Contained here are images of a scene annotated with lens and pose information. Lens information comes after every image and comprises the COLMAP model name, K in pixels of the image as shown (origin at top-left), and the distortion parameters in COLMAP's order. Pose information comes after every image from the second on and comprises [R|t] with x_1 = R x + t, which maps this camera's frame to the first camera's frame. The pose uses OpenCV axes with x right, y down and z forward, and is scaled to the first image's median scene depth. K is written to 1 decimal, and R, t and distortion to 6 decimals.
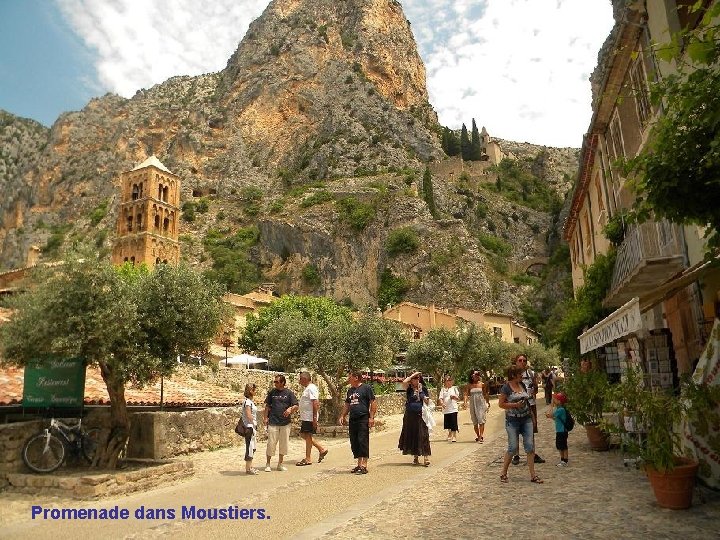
lens RADIAL K [[593.1, 0, 360.0], [0, 593.1, 270.0], [0, 0, 1]] dist [-0.186785, 0.151356]
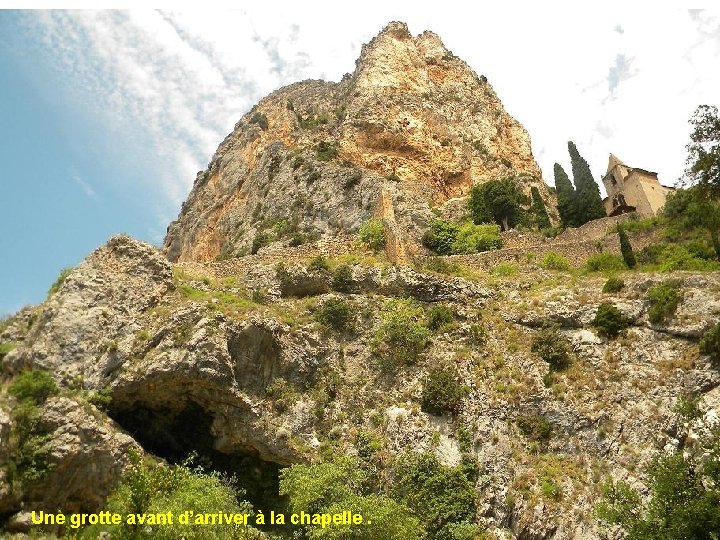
lens RADIAL K [[593.1, 0, 360.0], [0, 593.1, 270.0], [0, 0, 1]] dist [-0.186785, 0.151356]
pose [[0.845508, -0.317323, -0.429445, 0.210020], [0.151384, 0.913715, -0.377105, -0.028224], [0.512054, 0.253834, 0.820591, 0.556596]]
